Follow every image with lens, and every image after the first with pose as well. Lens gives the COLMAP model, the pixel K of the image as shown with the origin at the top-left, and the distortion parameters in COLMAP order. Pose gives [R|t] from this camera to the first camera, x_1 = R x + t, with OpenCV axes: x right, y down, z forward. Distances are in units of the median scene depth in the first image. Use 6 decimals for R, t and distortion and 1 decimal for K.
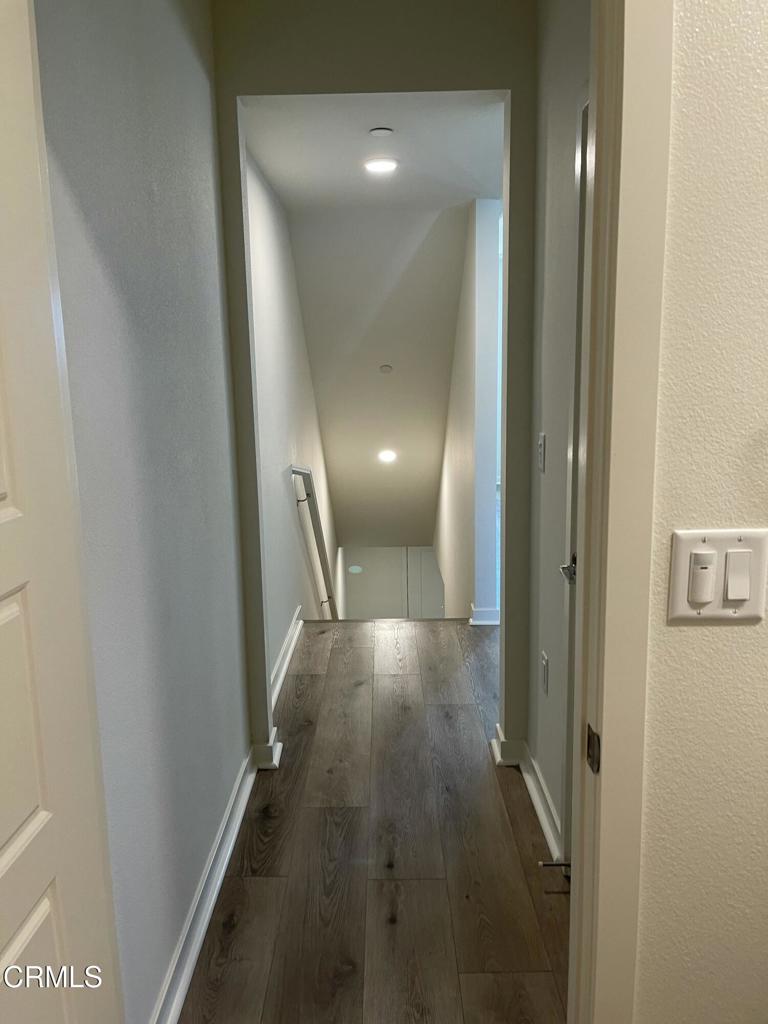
lens RADIAL K [[769.6, 0, 384.0], [0, 769.6, 512.0], [0, 0, 1]] dist [0.038438, 0.001502]
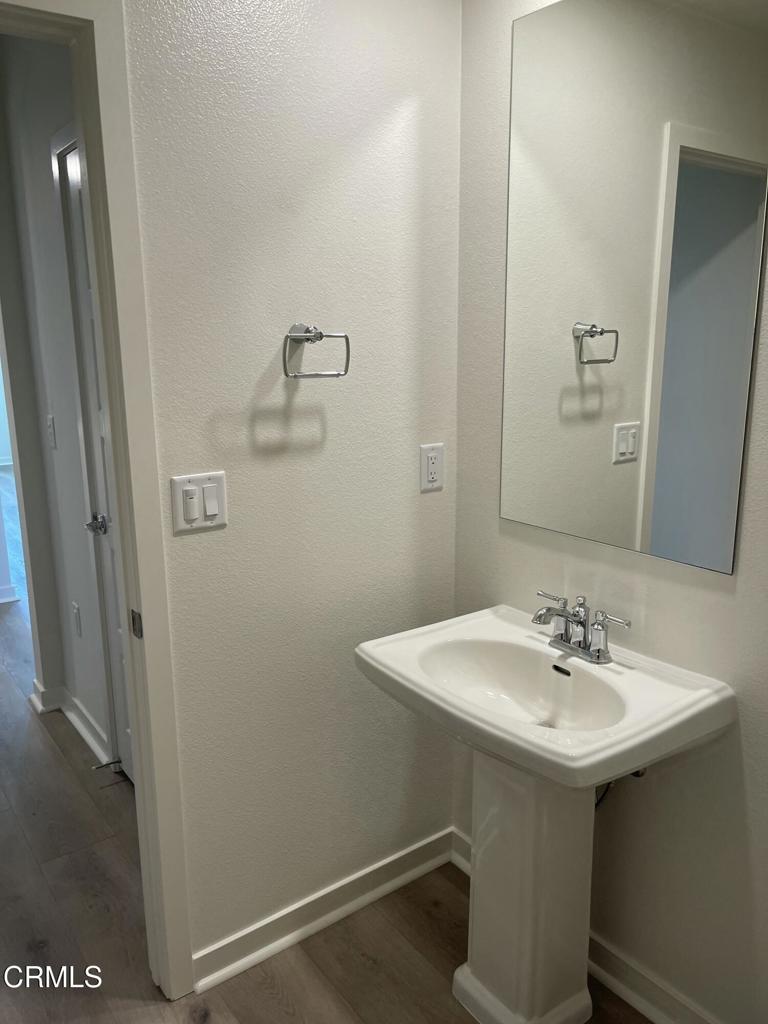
lens RADIAL K [[769.6, 0, 384.0], [0, 769.6, 512.0], [0, 0, 1]] dist [0.038438, 0.001502]
pose [[0.799898, -0.120423, 0.587929, -0.213850], [0.099597, 0.992713, 0.067828, 0.028921], [-0.591813, 0.004301, 0.806064, -0.531557]]
